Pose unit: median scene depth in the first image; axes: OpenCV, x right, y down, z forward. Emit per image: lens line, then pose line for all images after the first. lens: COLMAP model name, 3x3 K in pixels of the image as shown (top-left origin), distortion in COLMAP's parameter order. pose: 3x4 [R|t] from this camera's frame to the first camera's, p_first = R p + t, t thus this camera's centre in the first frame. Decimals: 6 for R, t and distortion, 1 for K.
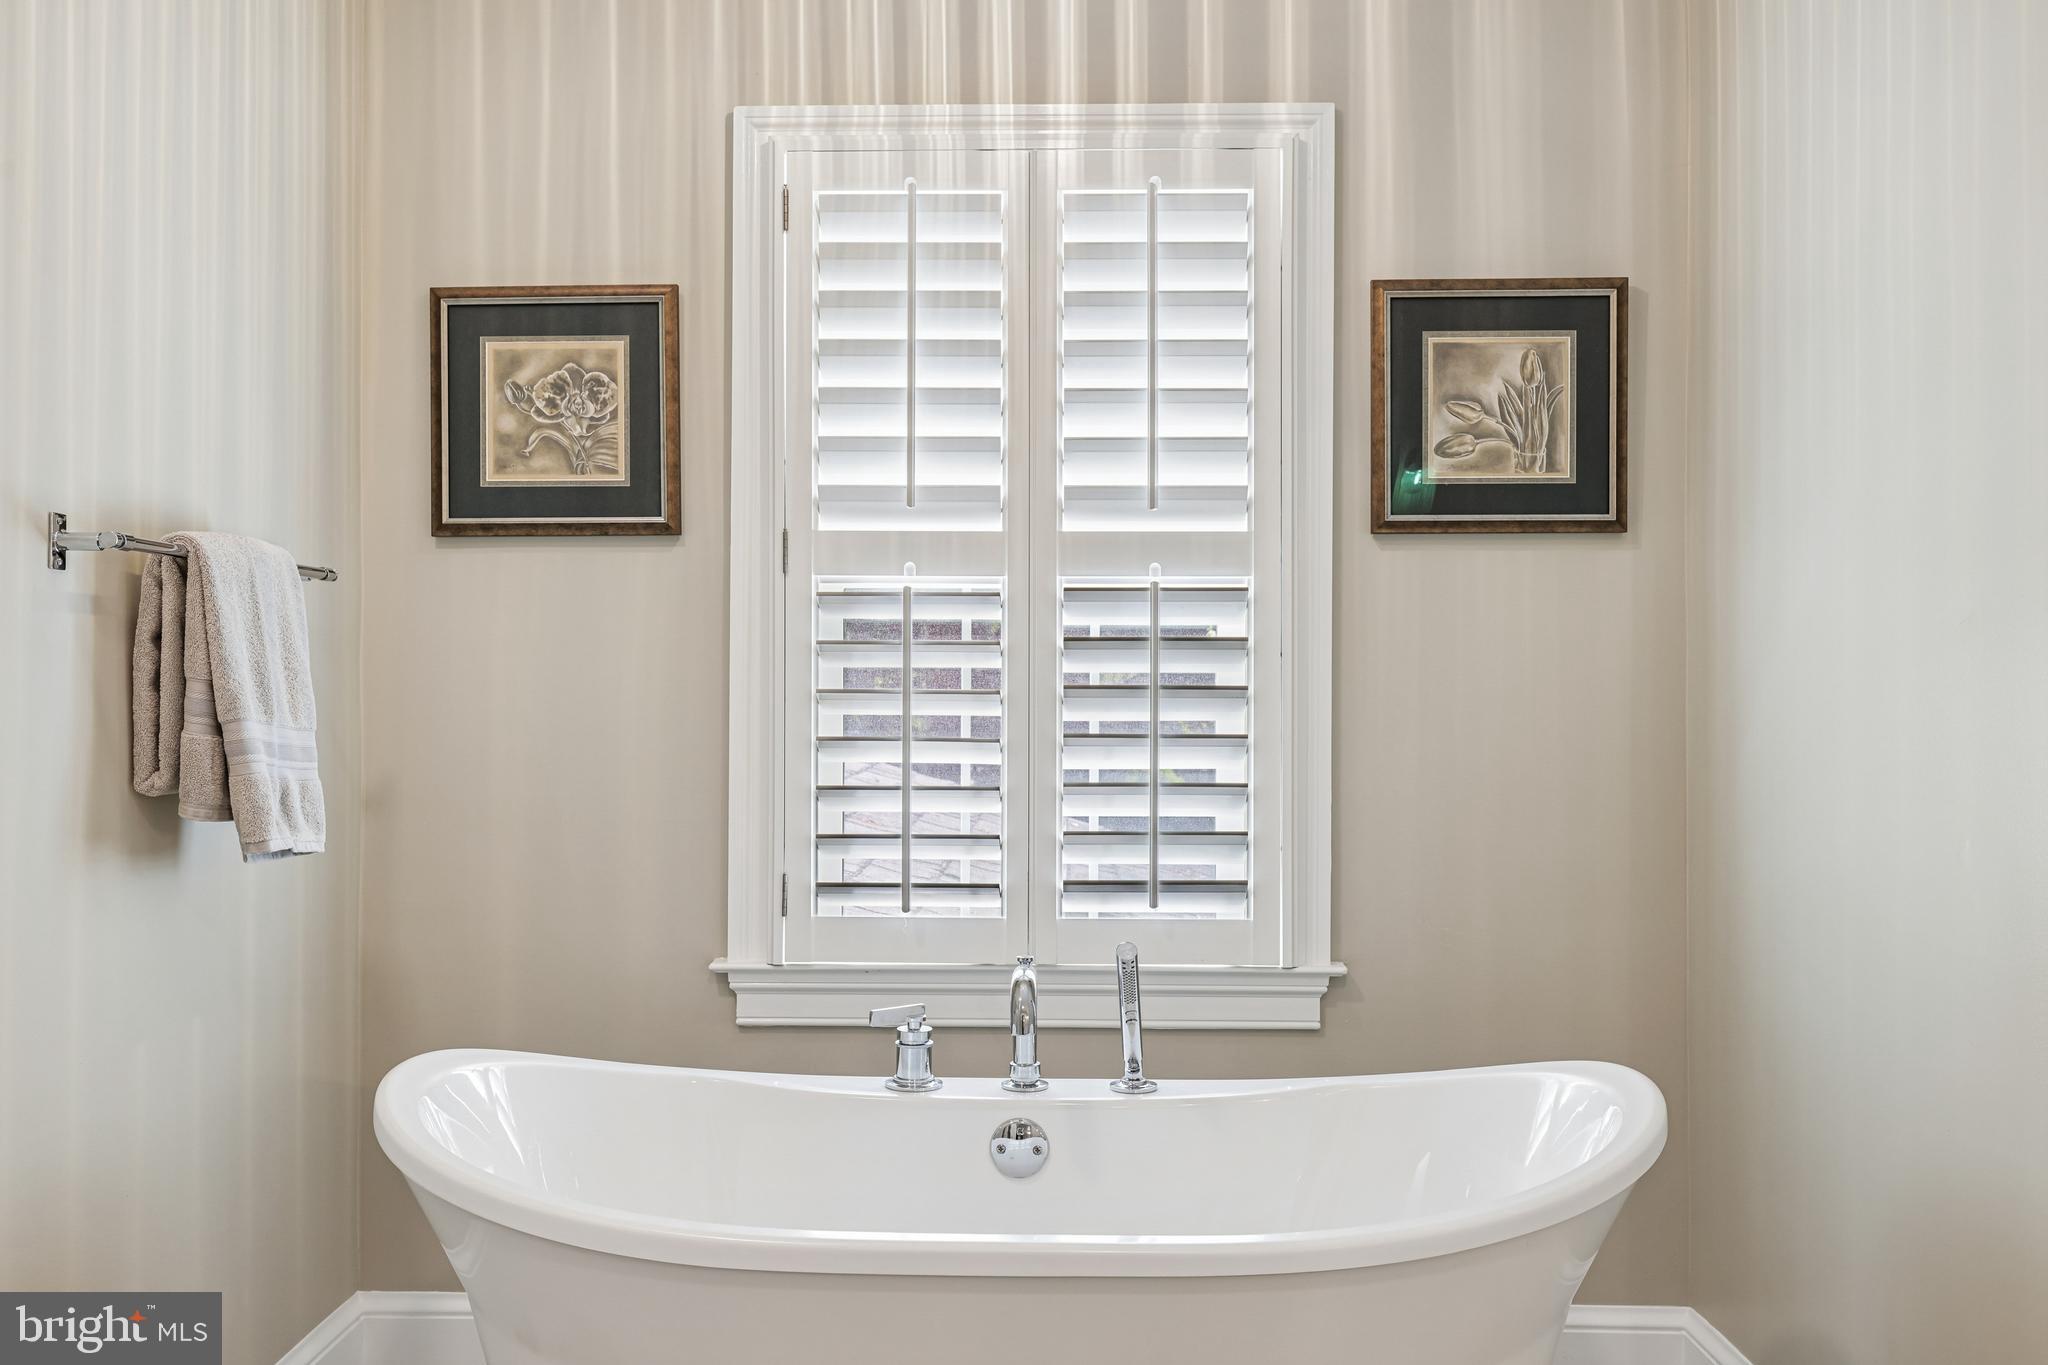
lens RADIAL K [[1848.0, 0, 1024.0], [0, 1848.0, 699.1], [0, 0, 1]] dist [-0.012584, 0.003333]
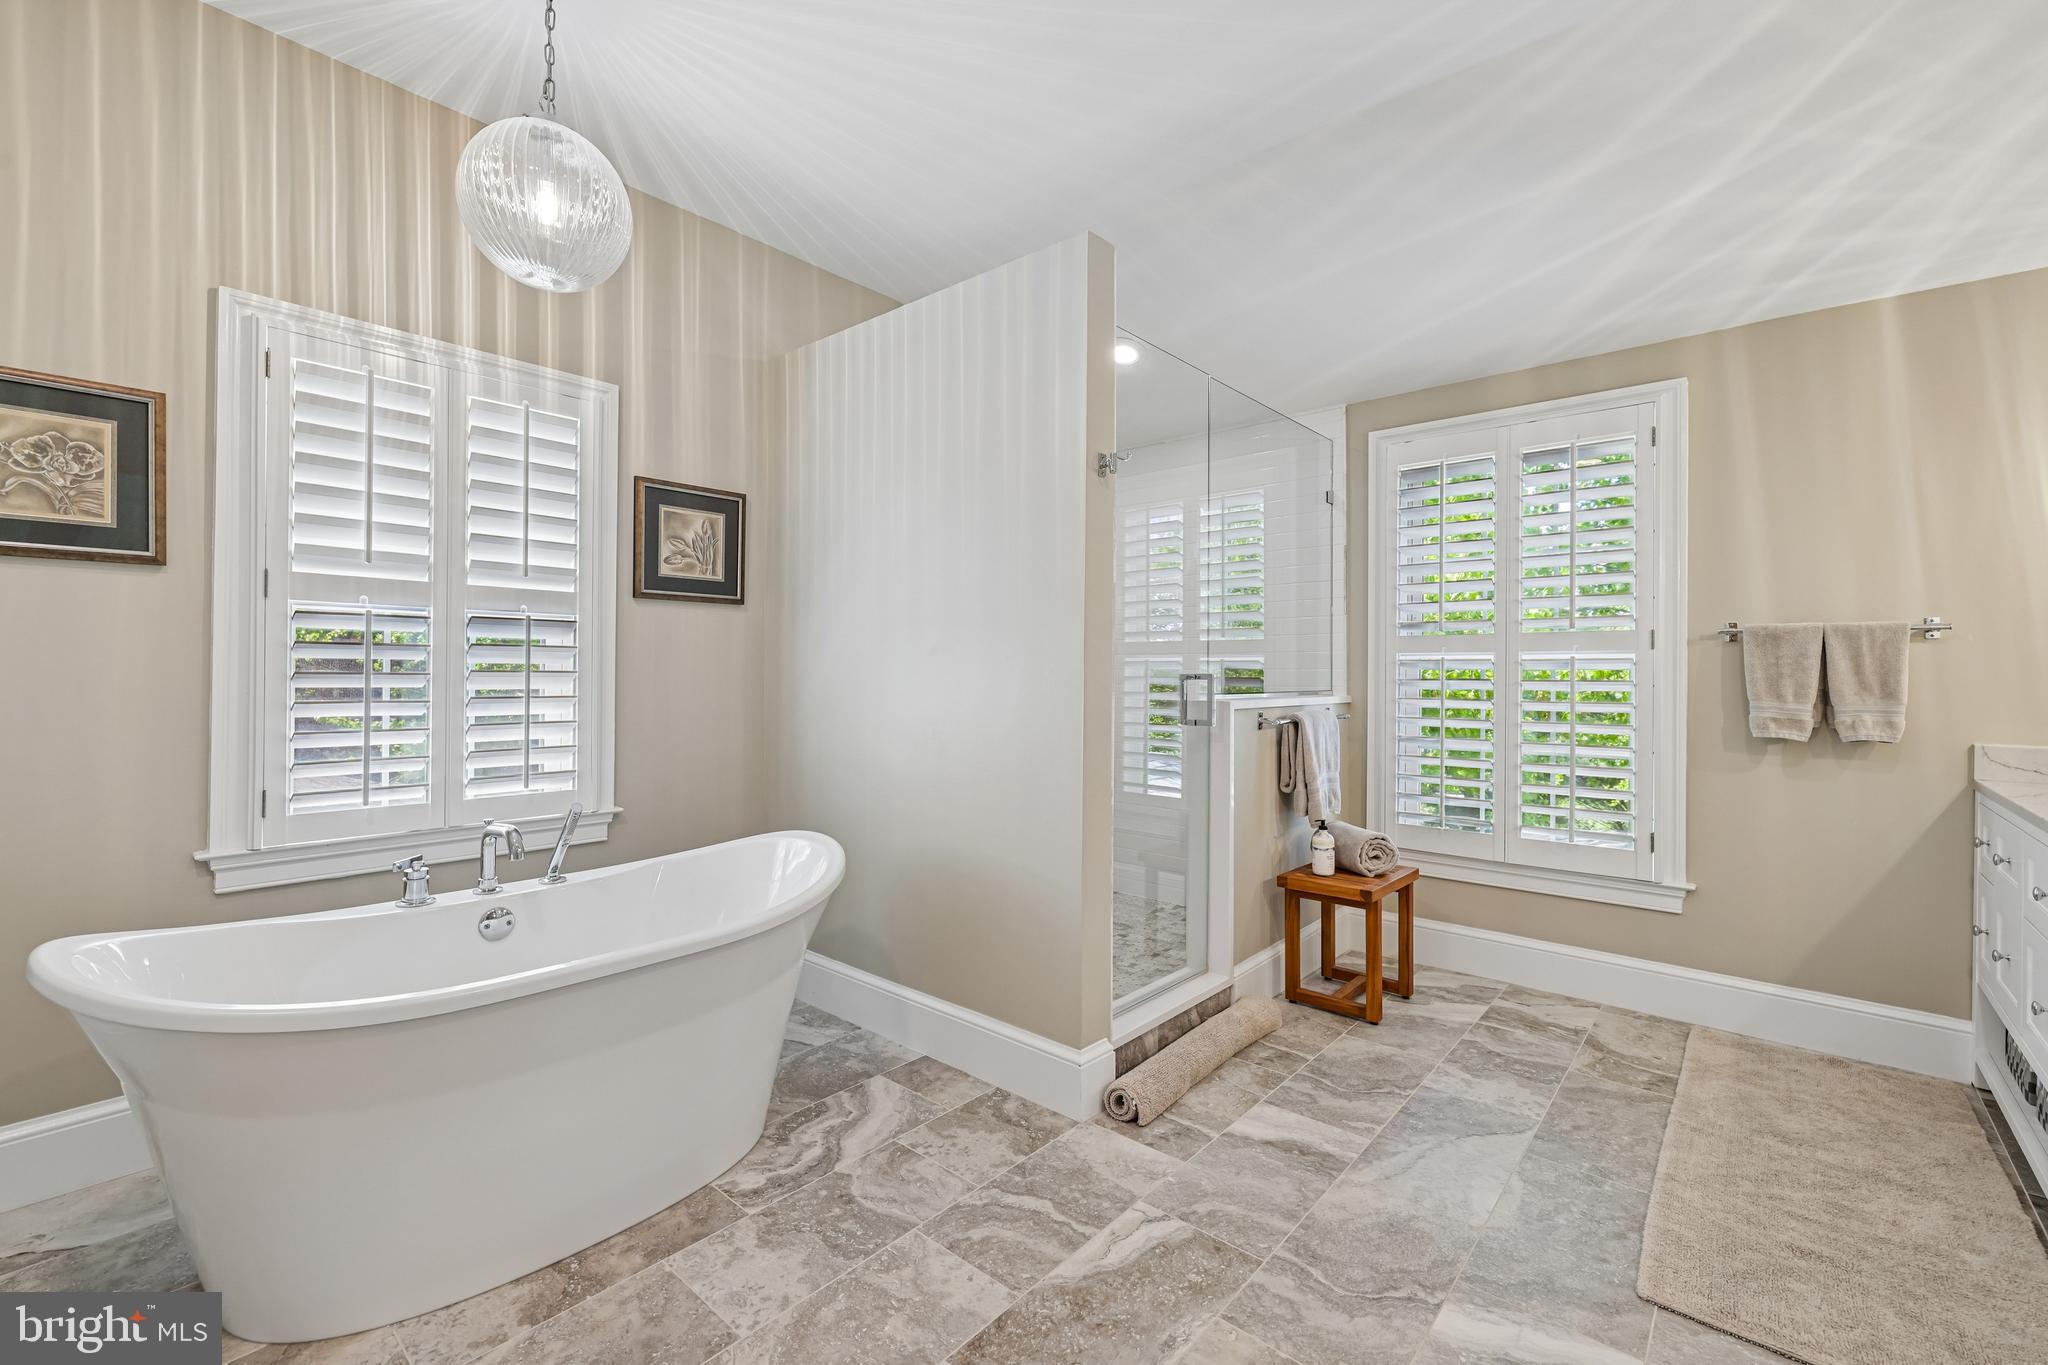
lens RADIAL K [[873.3, 0, 1026.0], [0, 873.3, 669.7], [0, 0, 1]] dist [-0.003408, -0.000885]
pose [[0.633459, 0.005529, 0.773757, -0.291012], [-0.003072, 0.999985, -0.004630, -0.005512], [-0.773770, 0.000556, 0.633466, 0.038734]]
